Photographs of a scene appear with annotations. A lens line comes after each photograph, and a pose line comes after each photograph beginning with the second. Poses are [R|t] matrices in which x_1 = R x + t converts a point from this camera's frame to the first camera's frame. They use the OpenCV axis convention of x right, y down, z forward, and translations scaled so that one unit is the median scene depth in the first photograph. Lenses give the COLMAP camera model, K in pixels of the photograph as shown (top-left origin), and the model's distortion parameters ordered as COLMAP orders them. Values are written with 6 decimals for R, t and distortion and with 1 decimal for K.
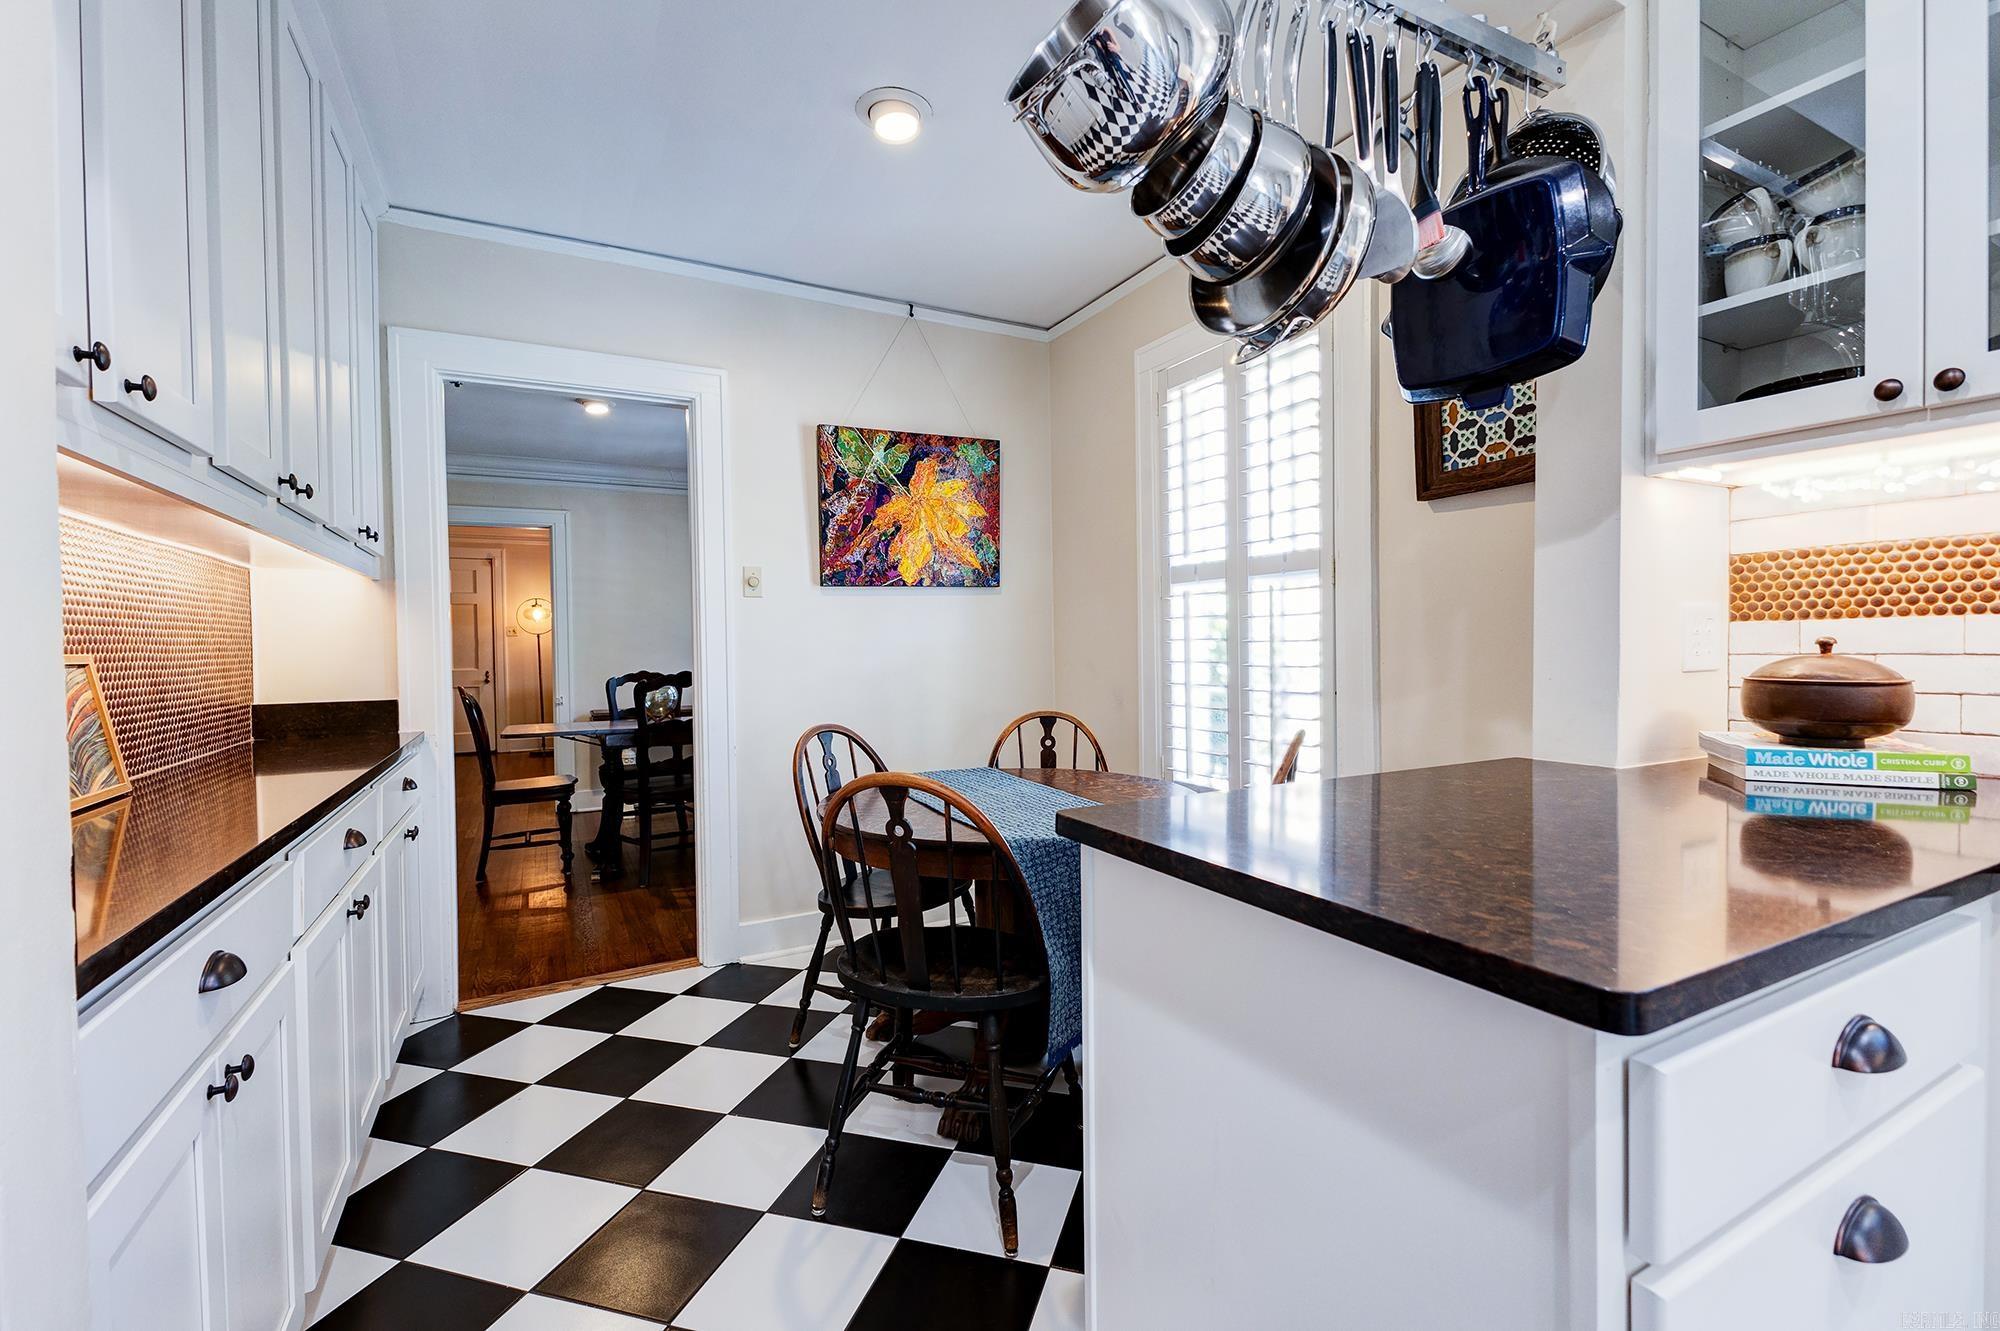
lens RADIAL K [[859.7, 0, 1001.7], [0, 859.7, 660.4], [0, 0, 1]] dist [0.007982, -0.000455]
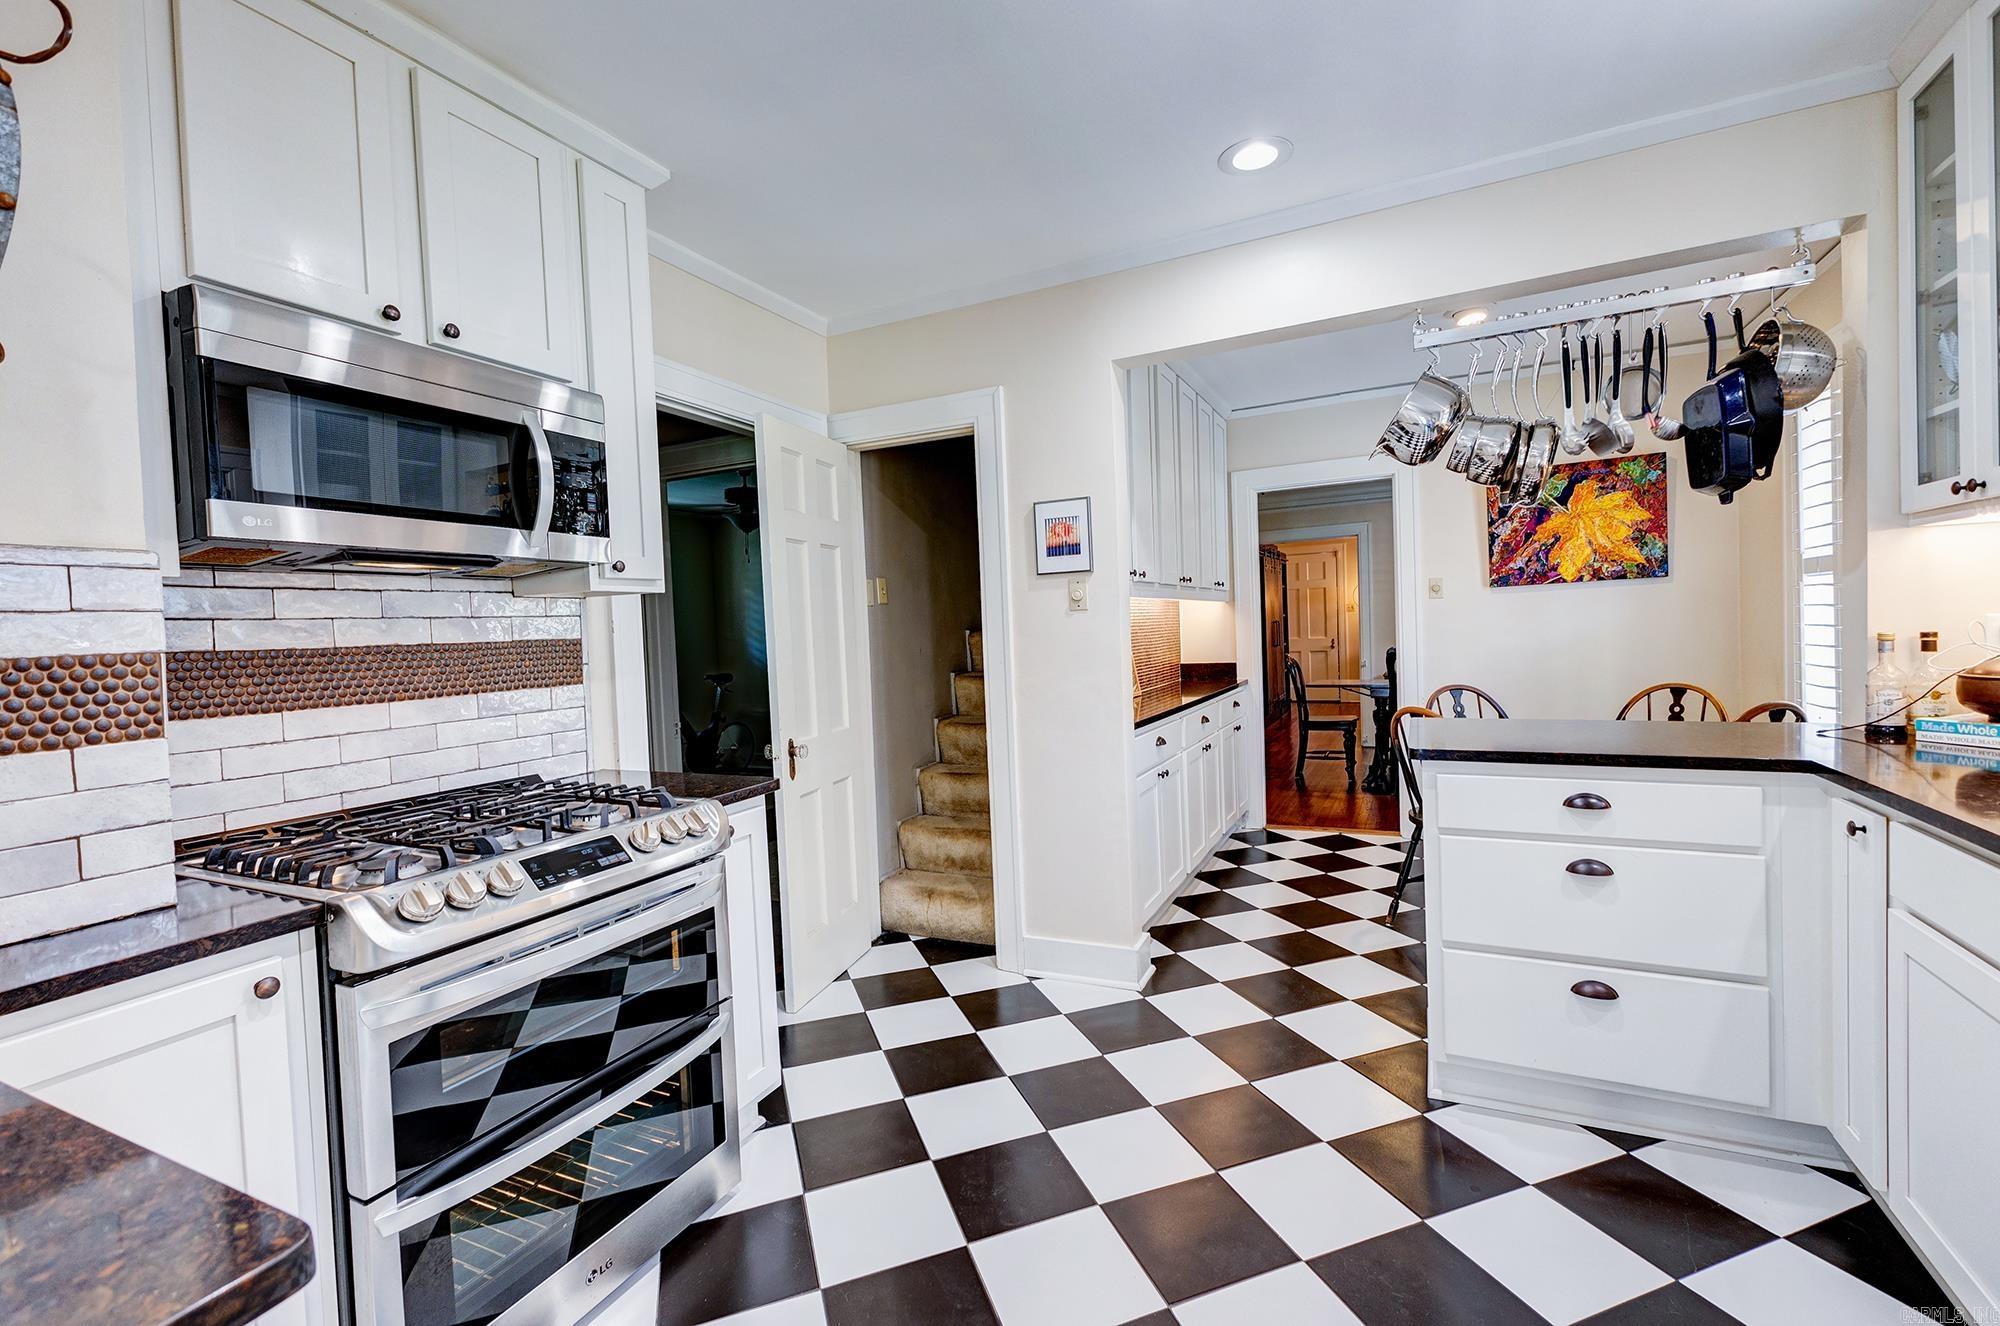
lens RADIAL K [[859.7, 0, 1001.7], [0, 859.7, 657.9], [0, 0, 1]] dist [0.007982, -0.000455]
pose [[0.586031, 0.017865, -0.810092, 0.462049], [0.016514, 0.999286, 0.033983, -0.032643], [0.810121, -0.033293, 0.585317, -0.467059]]
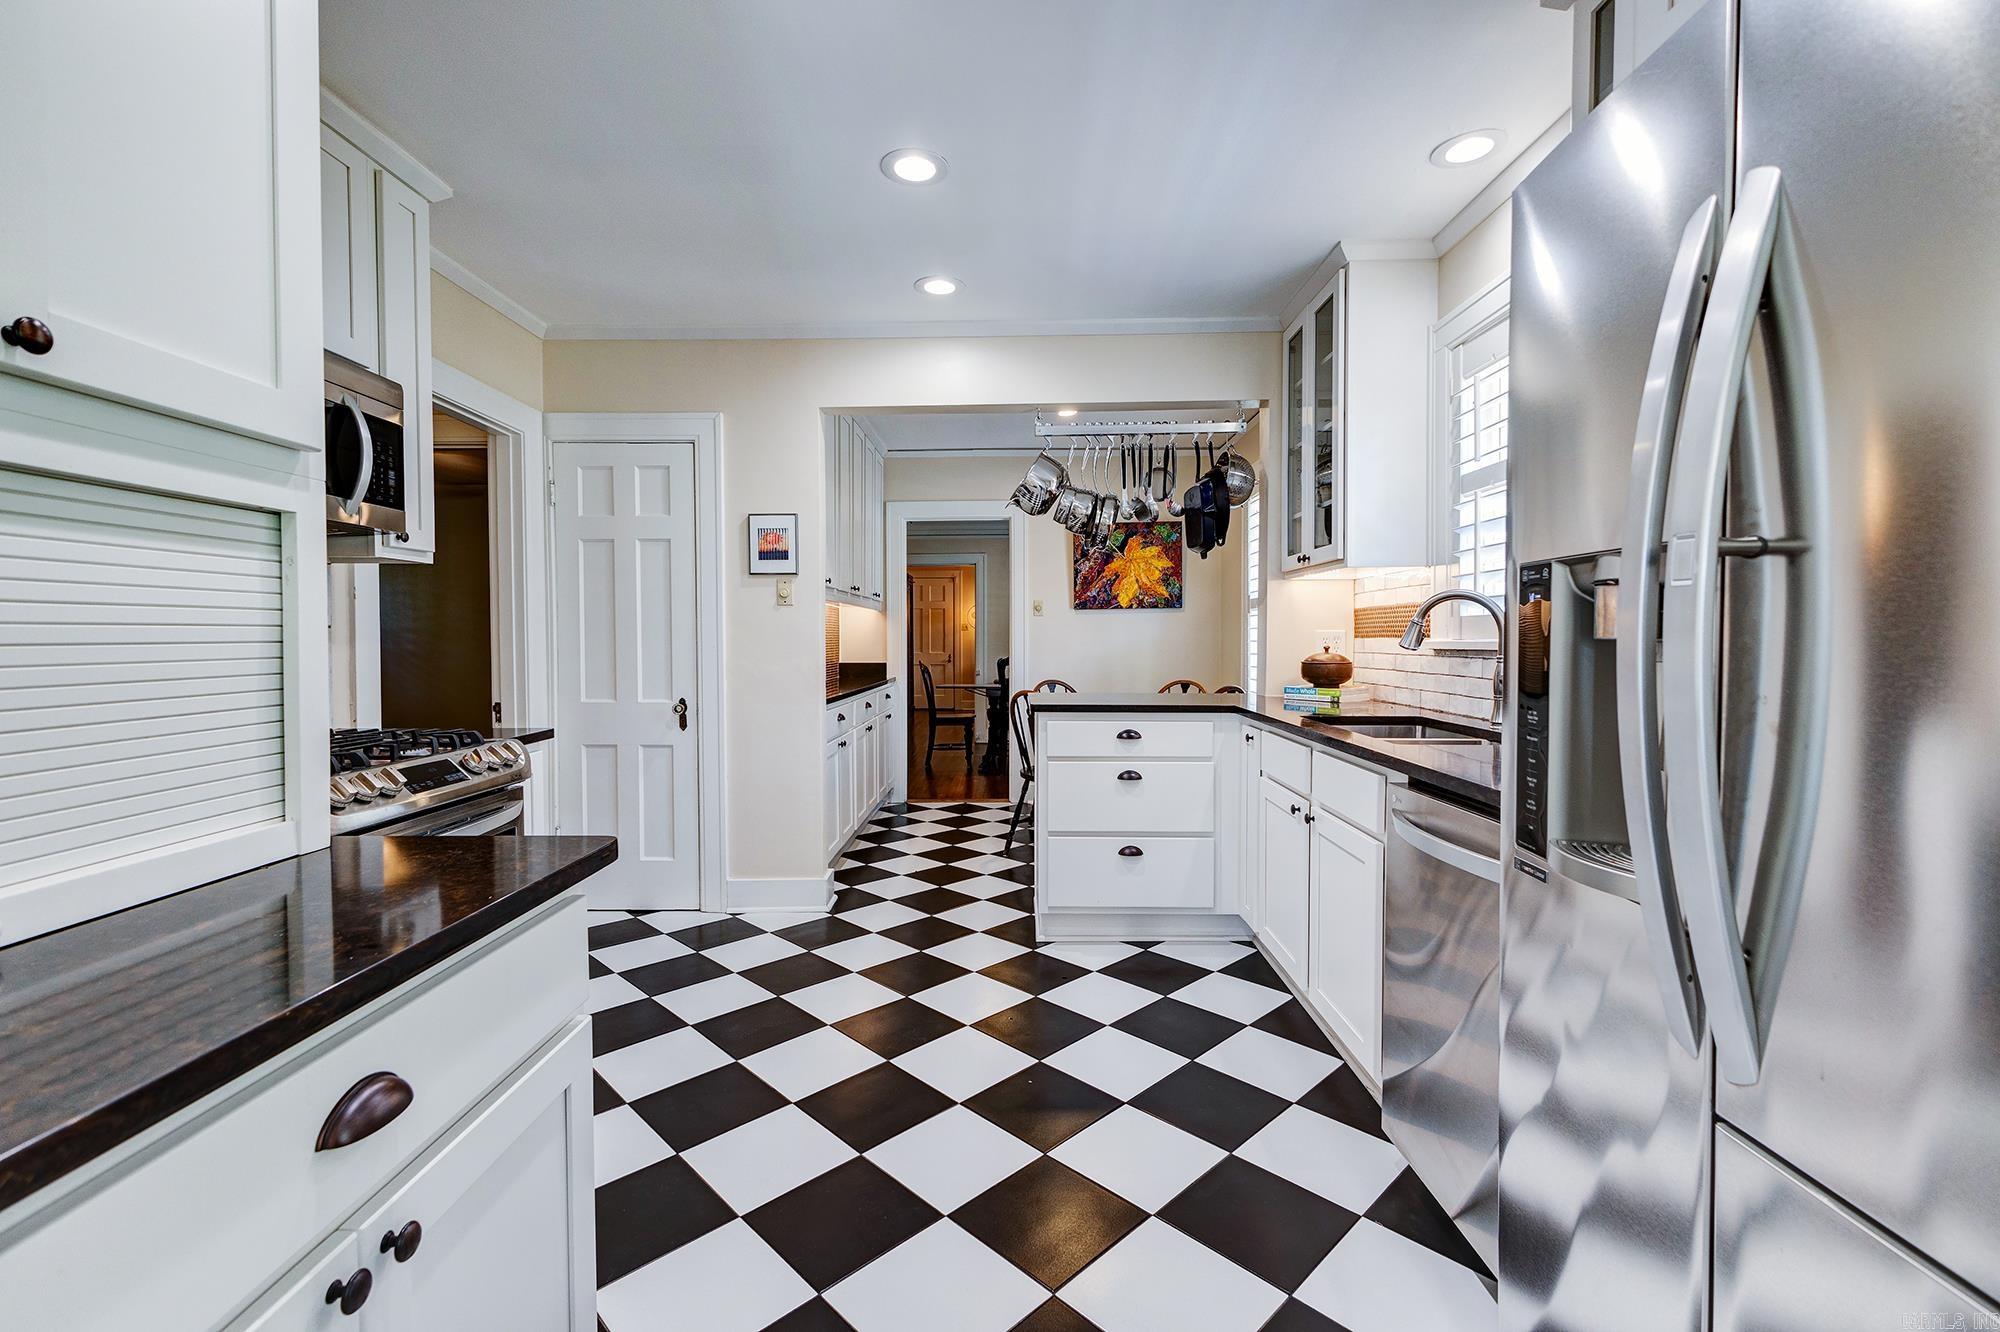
lens RADIAL K [[863.7, 0, 1000.0], [0, 863.7, 666.0], [0, 0, 1]] dist [0.000322, -0.000281]
pose [[0.873875, 0.027031, -0.485399, 0.560272], [-0.019183, 0.999593, 0.021130, -0.000550], [0.485772, -0.009153, 0.874038, -0.712210]]
